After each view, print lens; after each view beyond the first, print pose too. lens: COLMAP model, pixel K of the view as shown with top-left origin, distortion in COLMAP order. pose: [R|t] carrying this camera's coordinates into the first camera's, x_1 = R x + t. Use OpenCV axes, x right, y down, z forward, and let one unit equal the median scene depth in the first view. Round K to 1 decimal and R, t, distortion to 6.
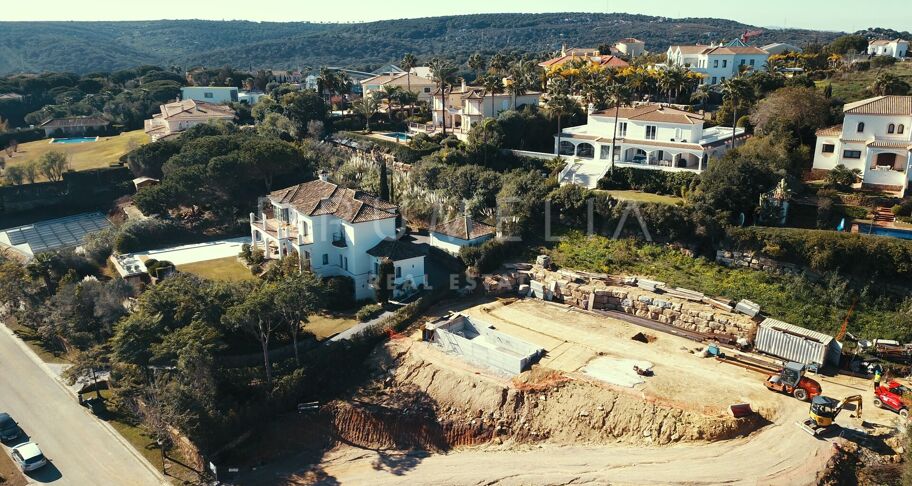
lens RADIAL K [[690.8, 0, 455.7], [0, 690.8, 247.8], [0, 0, 1]] dist [0.008795, -0.001517]
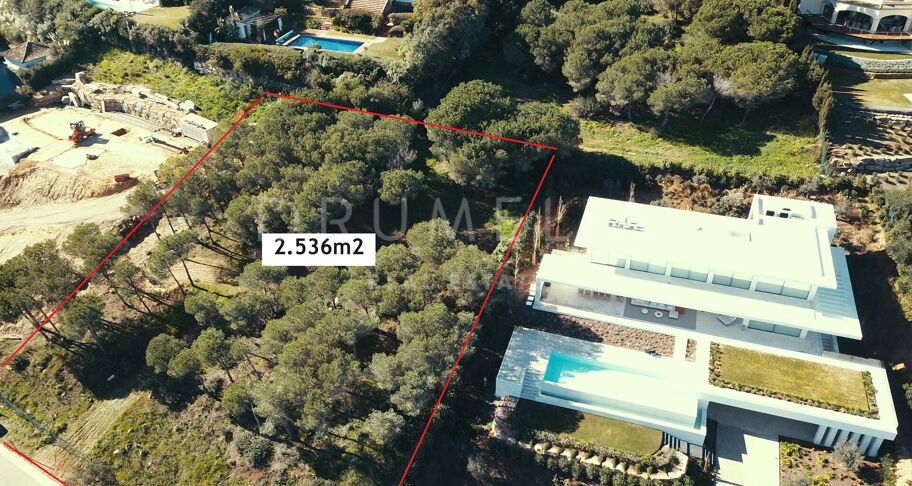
lens RADIAL K [[690.8, 0, 455.7], [0, 690.8, 247.8], [0, 0, 1]] dist [0.008795, -0.001517]
pose [[0.987771, -0.106270, 0.114088, 0.702088], [0.061651, 0.938316, 0.340239, -0.087632], [-0.143208, -0.329044, 0.933393, -0.513276]]
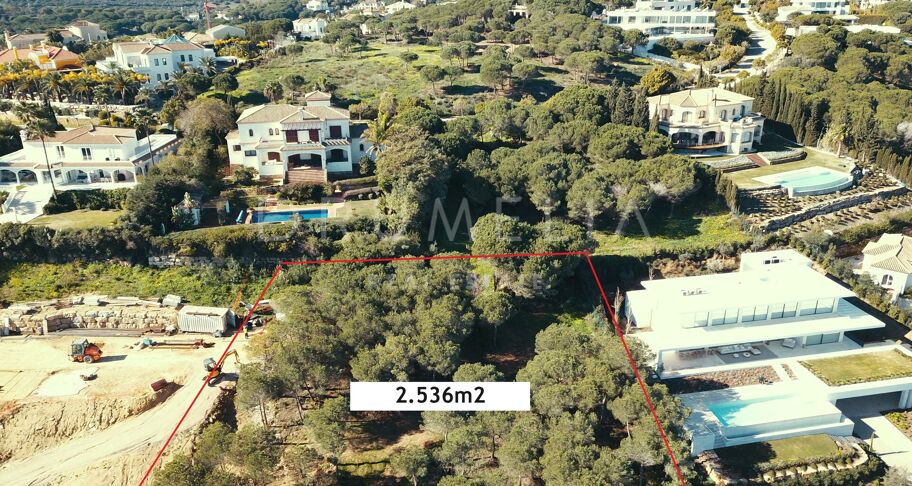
lens RADIAL K [[690.8, 0, 455.7], [0, 690.8, 247.8], [0, 0, 1]] dist [0.008795, -0.001517]
pose [[0.789692, -0.235081, 0.566678, 0.109130], [0.187059, 0.971954, 0.142530, -0.088416], [-0.584291, -0.006553, 0.811518, -0.352461]]
